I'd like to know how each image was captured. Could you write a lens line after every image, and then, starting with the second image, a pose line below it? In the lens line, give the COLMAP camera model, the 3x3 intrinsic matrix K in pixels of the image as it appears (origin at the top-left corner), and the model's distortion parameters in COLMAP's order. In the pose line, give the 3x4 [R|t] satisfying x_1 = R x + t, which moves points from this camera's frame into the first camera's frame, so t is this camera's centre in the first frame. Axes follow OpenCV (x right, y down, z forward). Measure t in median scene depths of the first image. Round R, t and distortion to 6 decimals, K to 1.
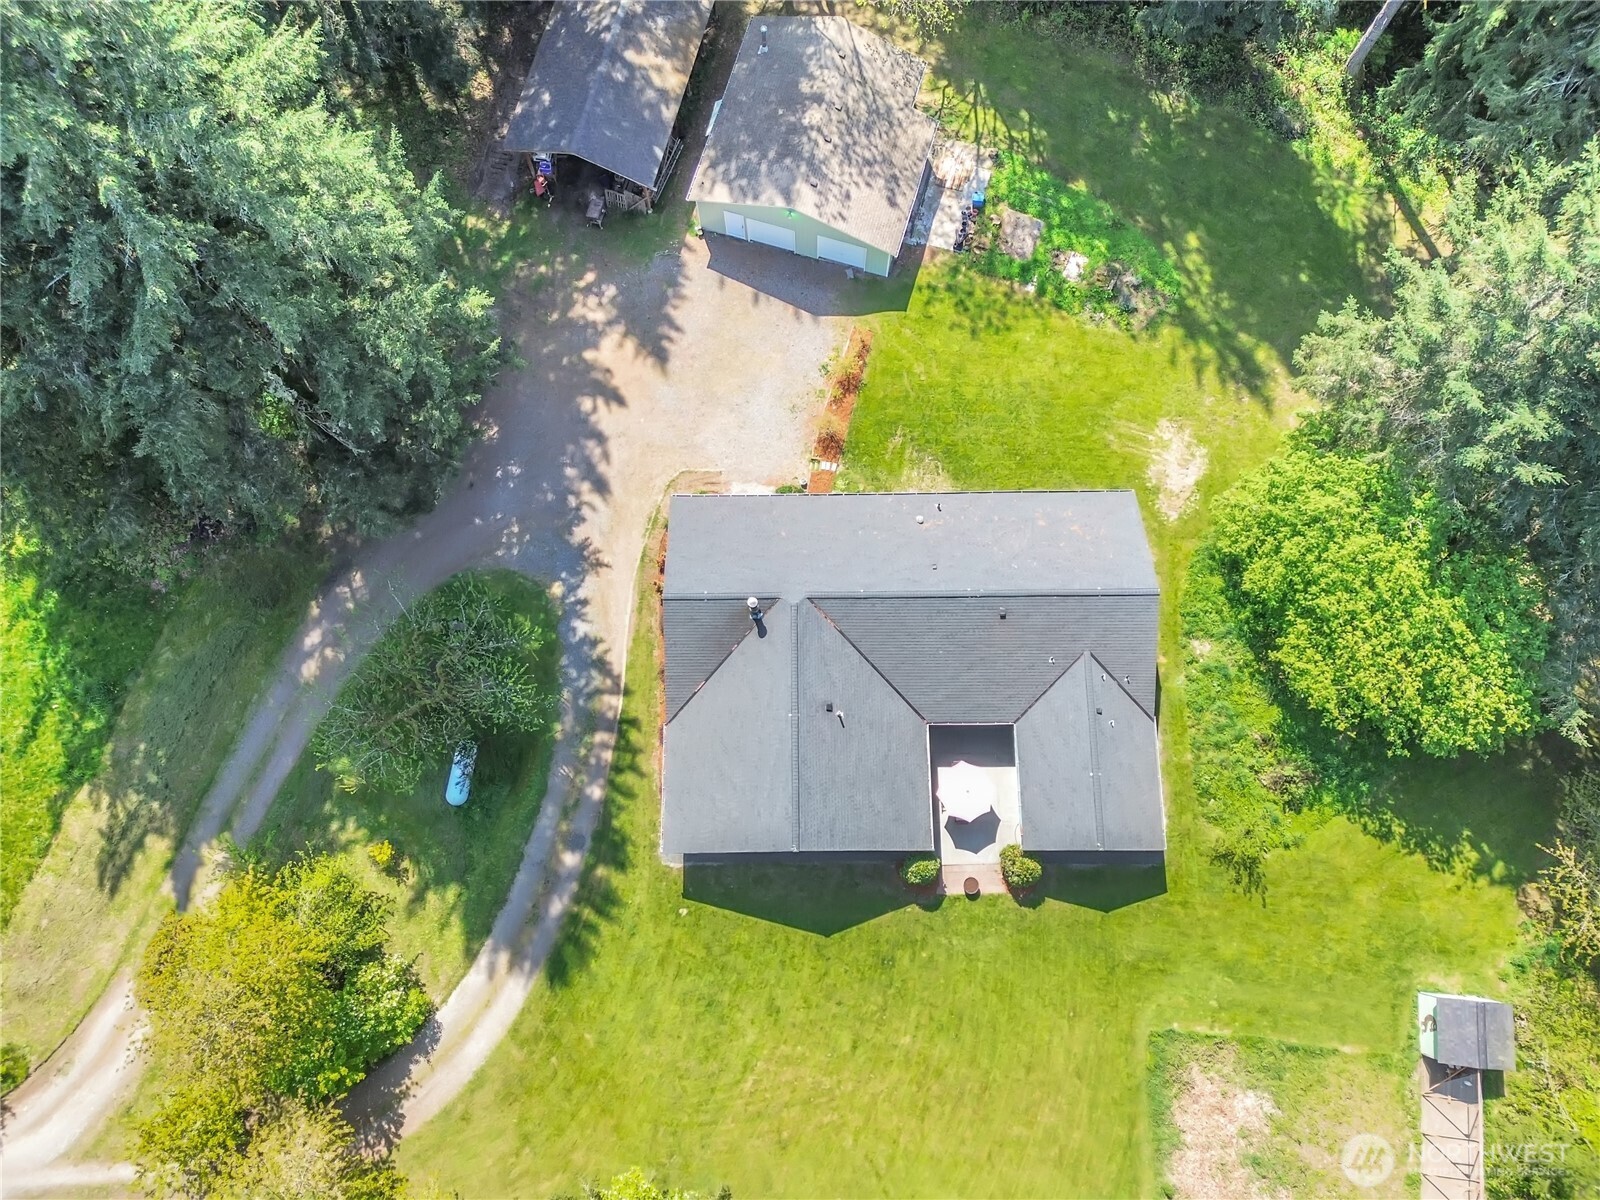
lens RADIAL K [[1125.7, 0, 800.1], [0, 1125.7, 595.3], [0, 0, 1]] dist [0.043067, -0.041151]
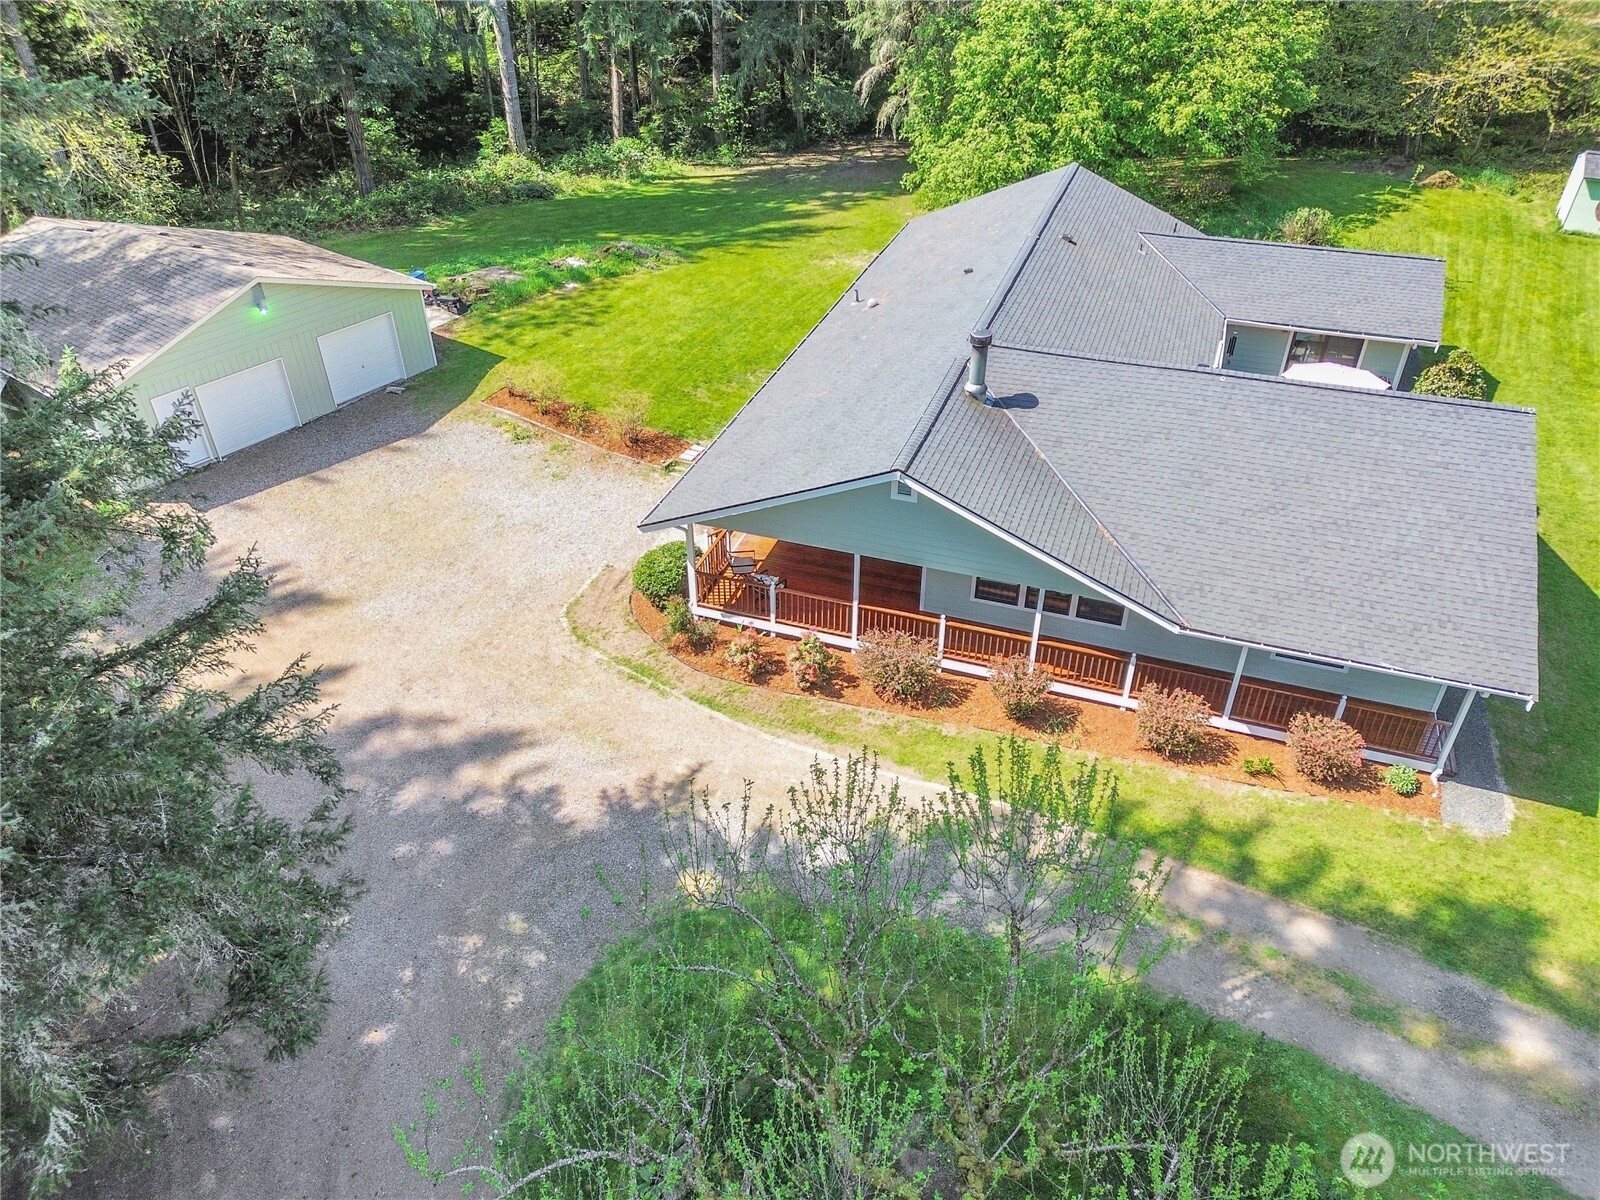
lens RADIAL K [[1125.7, 0, 800.1], [0, 1125.7, 595.3], [0, 0, 1]] dist [0.043067, -0.041151]
pose [[0.341229, -0.539575, 0.769689, -0.420458], [0.913931, 0.381881, -0.137467, 0.036889], [-0.219756, 0.750350, 0.623443, 0.691184]]
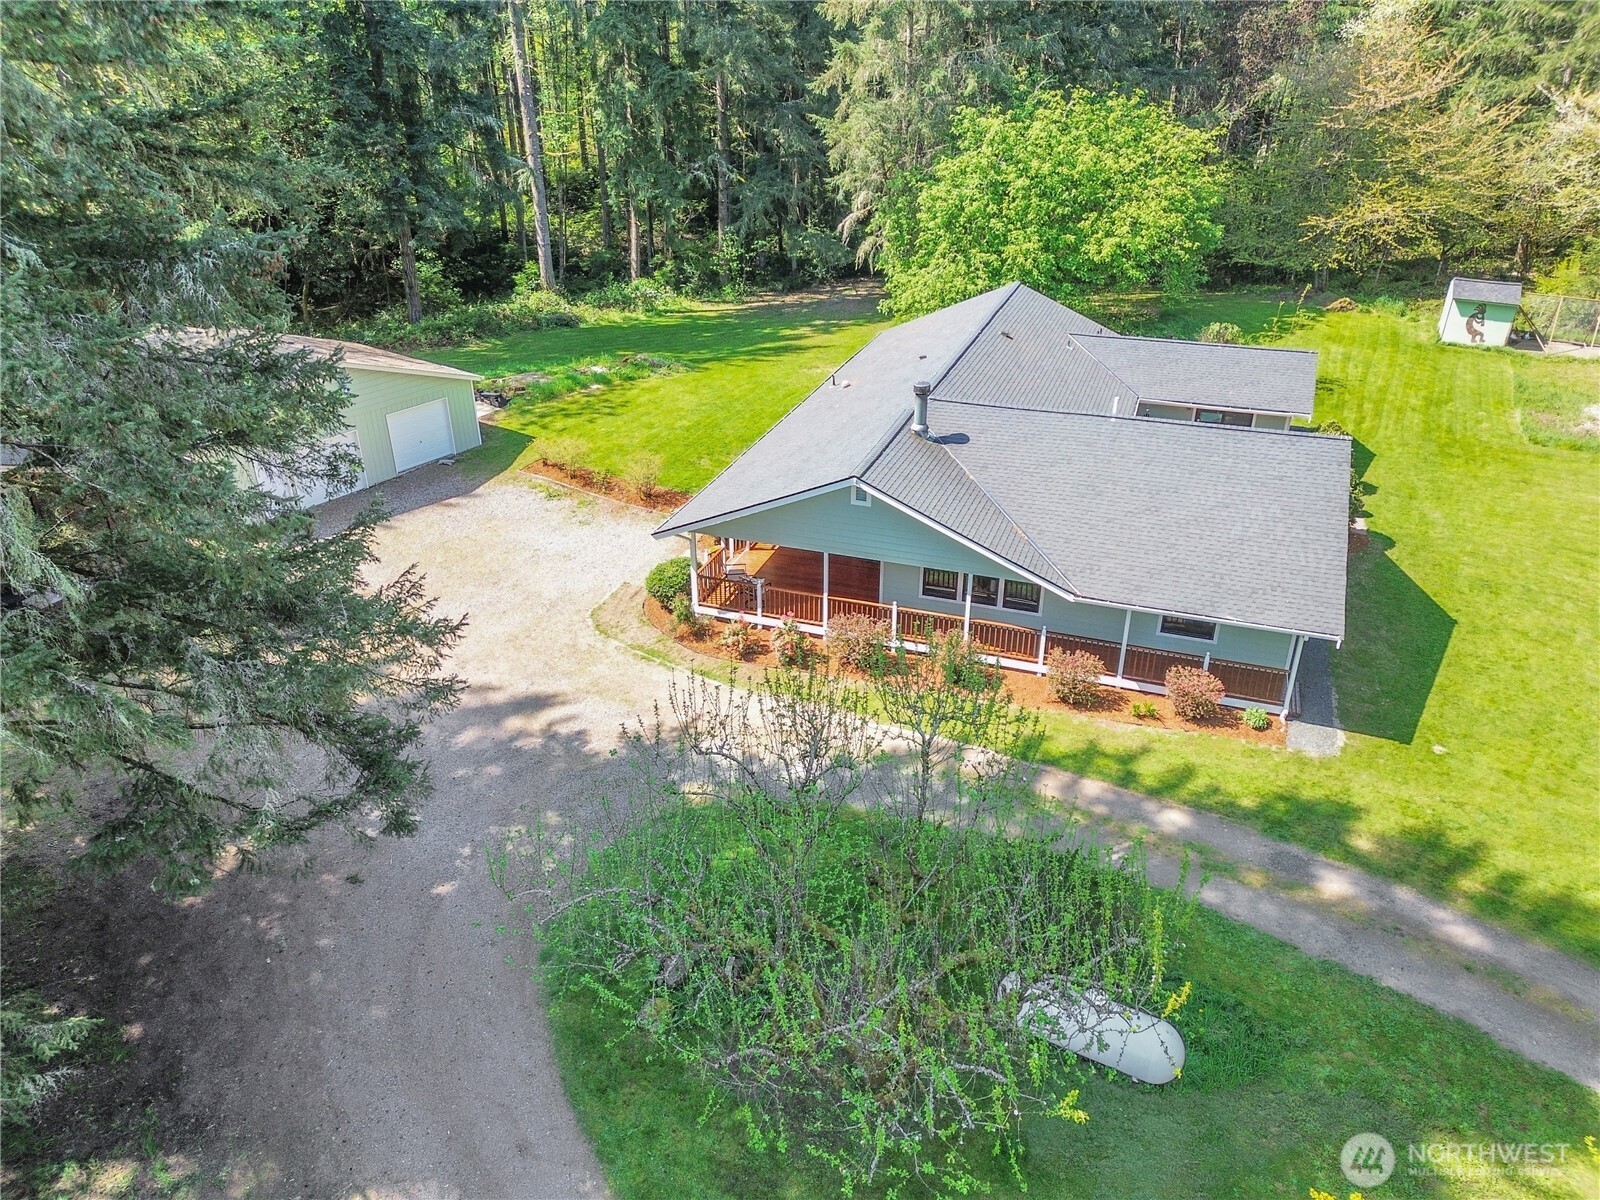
lens RADIAL K [[1125.7, 0, 800.1], [0, 1125.7, 595.3], [0, 0, 1]] dist [0.043067, -0.041151]
pose [[0.343881, -0.431877, 0.833804, -0.530531], [0.913261, 0.360352, -0.190003, 0.087246], [-0.218405, 0.826819, 0.518334, 0.682322]]
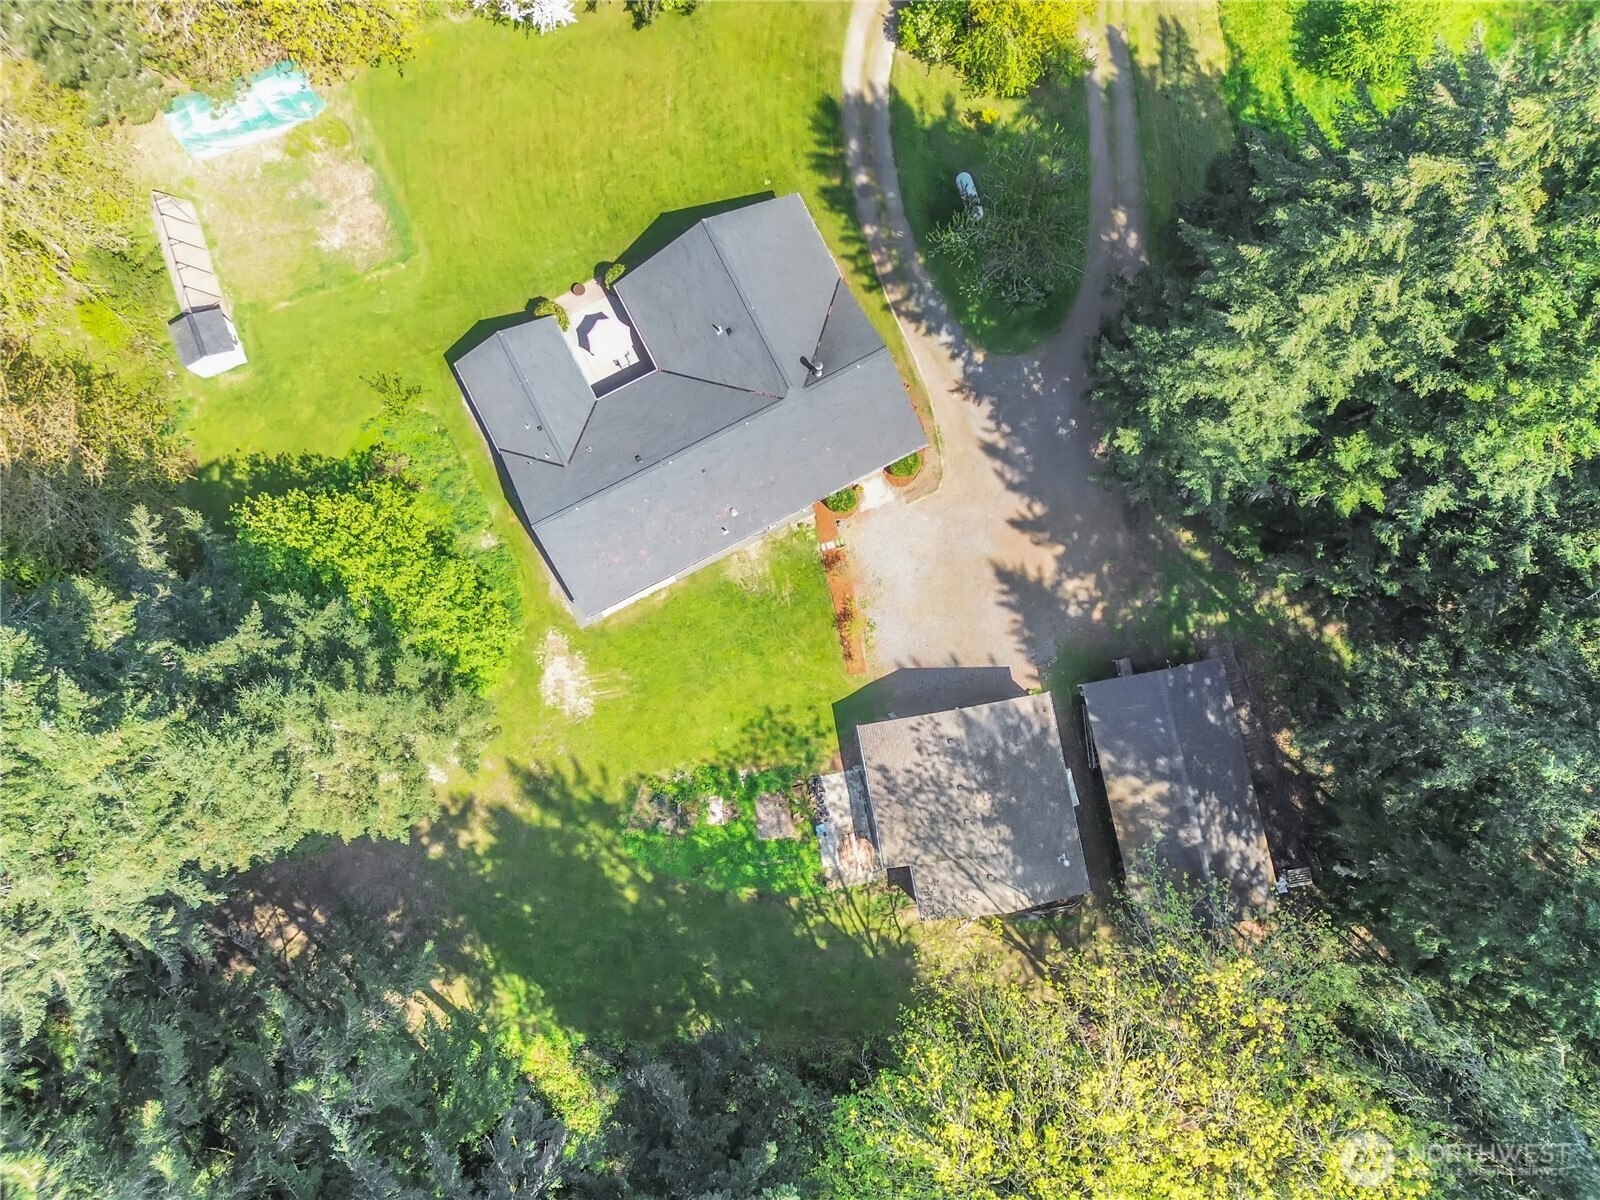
lens RADIAL K [[1106.3, 0, 800.0], [0, 1106.3, 600.0], [0, 0, 1]] dist [0.036764, -0.001192]
pose [[-0.892459, 0.449388, -0.039582, 0.122857], [-0.439517, -0.846360, 0.300830, -0.498832], [0.101688, 0.285875, 0.952856, -0.093773]]
